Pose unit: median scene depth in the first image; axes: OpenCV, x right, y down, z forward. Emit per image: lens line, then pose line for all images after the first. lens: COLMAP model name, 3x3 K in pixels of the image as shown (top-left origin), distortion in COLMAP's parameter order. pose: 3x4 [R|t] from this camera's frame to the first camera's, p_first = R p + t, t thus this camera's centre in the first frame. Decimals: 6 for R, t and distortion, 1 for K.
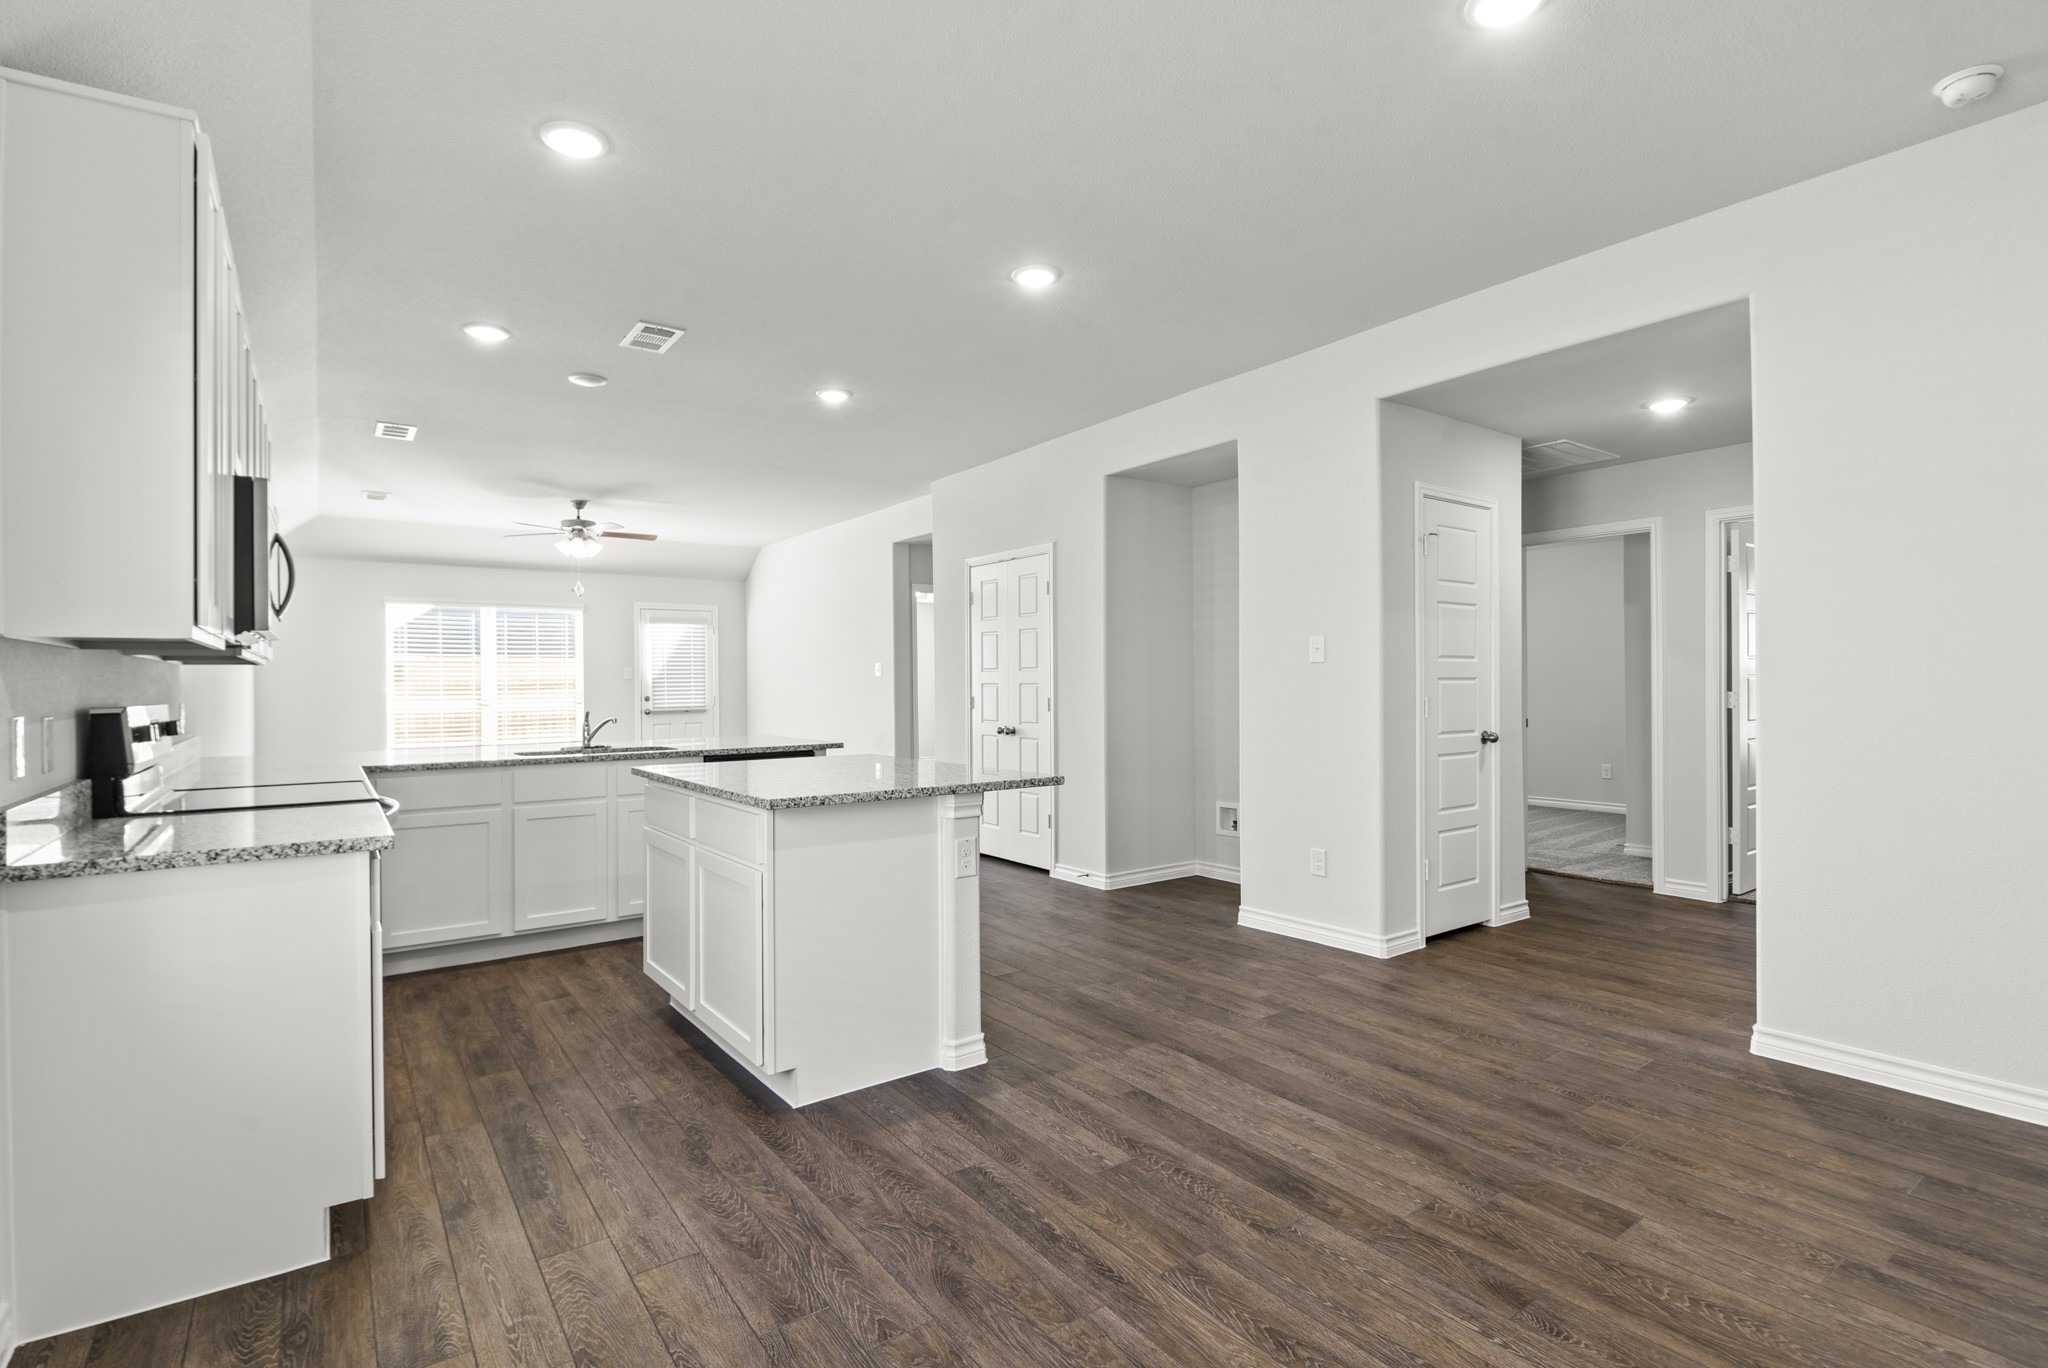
lens RADIAL K [[959.2, 0, 1024.0], [0, 959.2, 680.2], [0, 0, 1]] dist [0.002649, -0.013561]
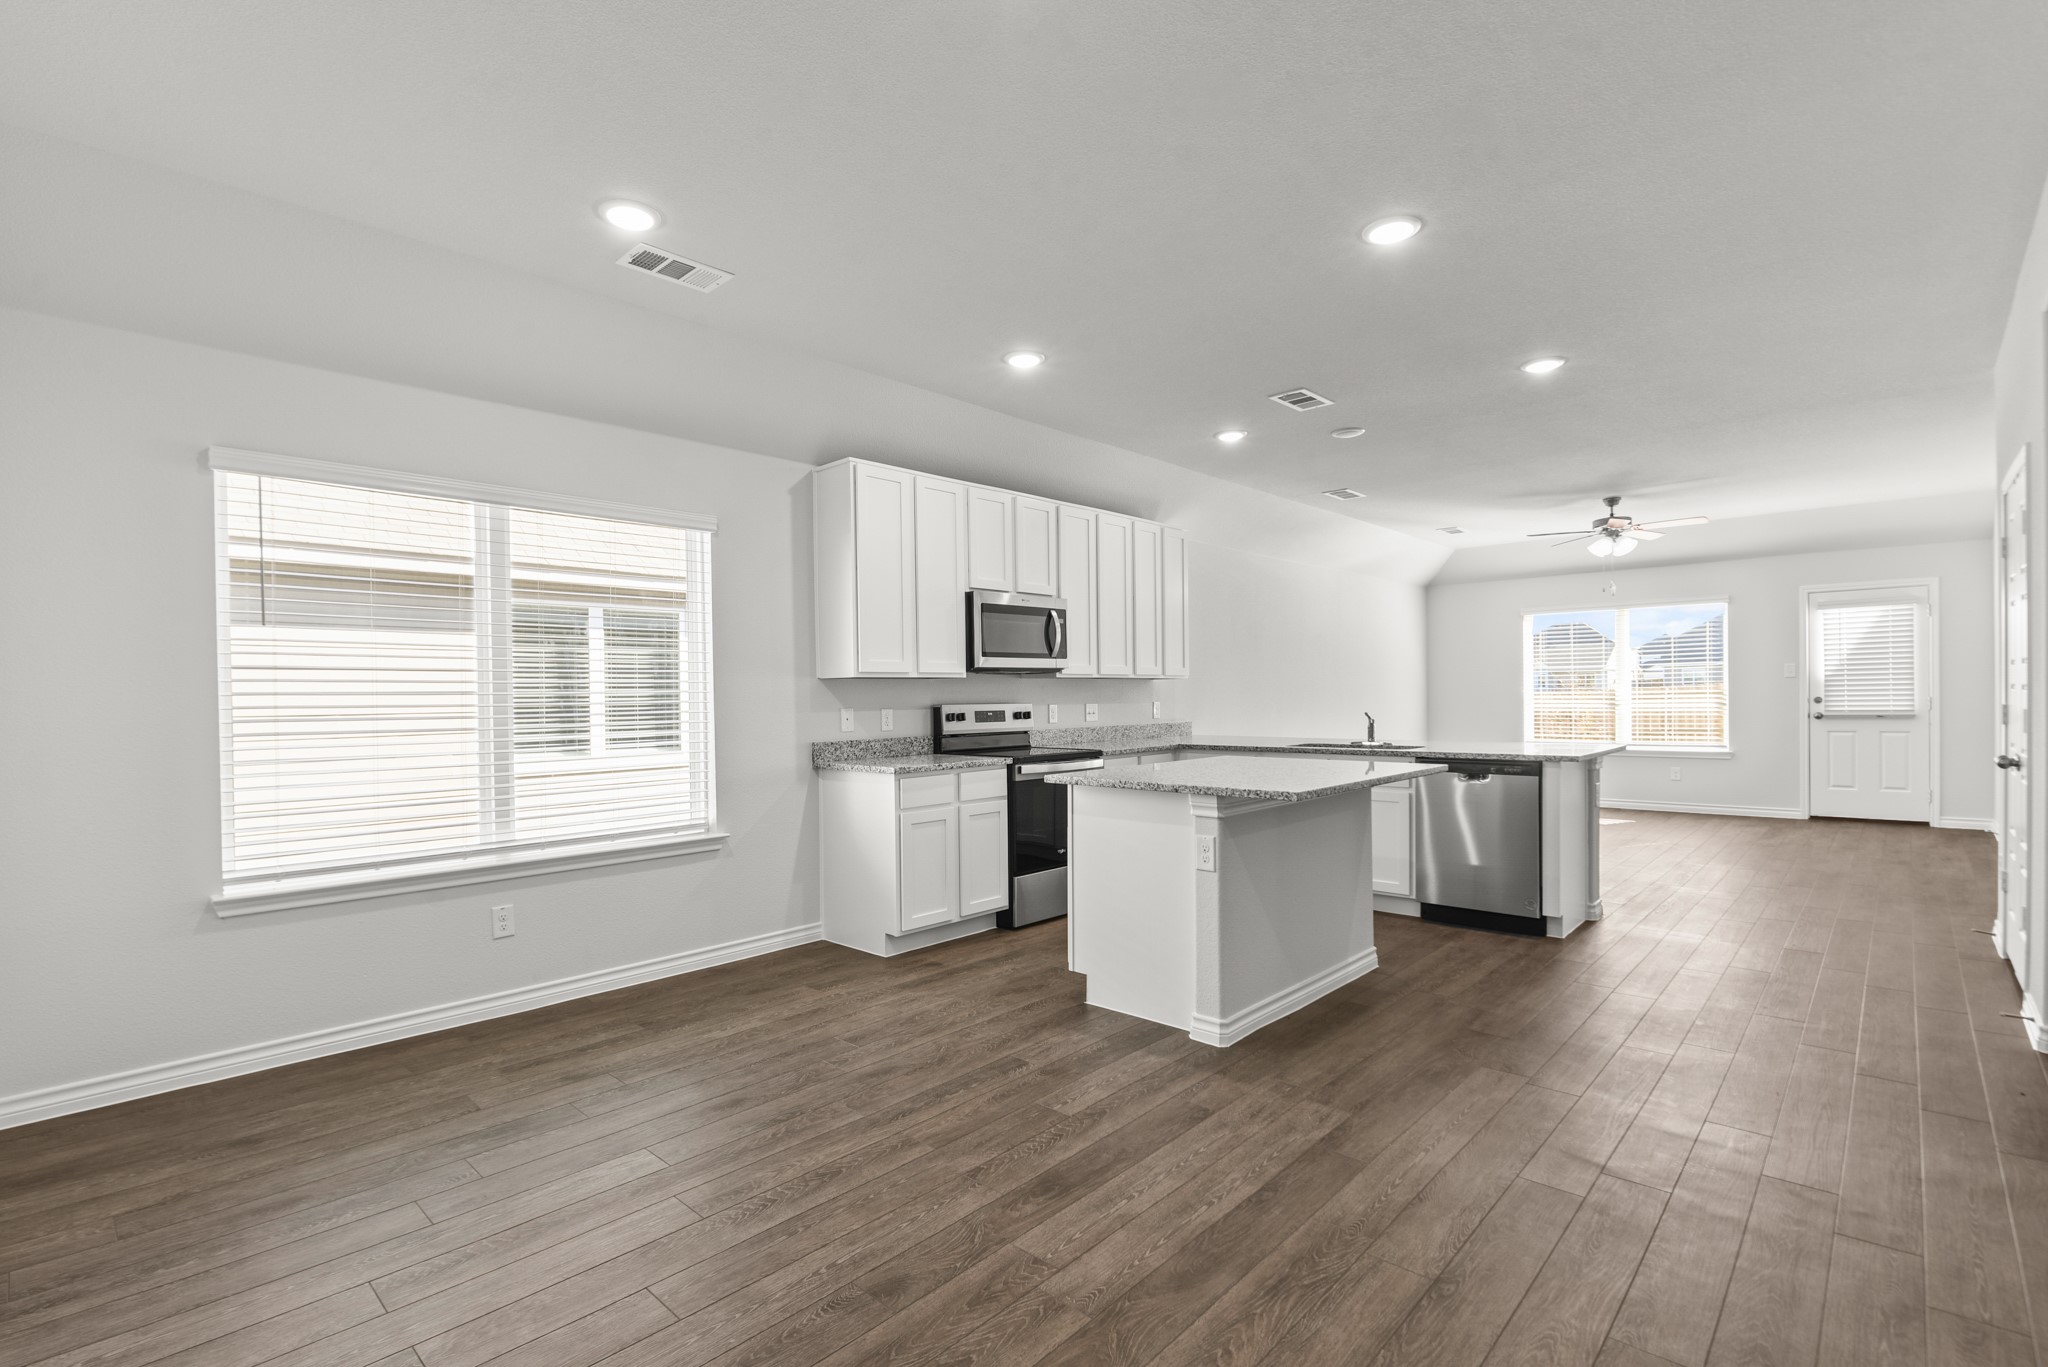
lens RADIAL K [[880.5, 0, 969.1], [0, 880.5, 696.6], [0, 0, 1]] dist [0.001143, -0.009363]
pose [[0.188236, 0.006172, -0.982104, 1.065867], [0.015051, 0.999845, 0.009169, -0.008556], [0.982009, -0.016507, 0.188114, 0.666178]]
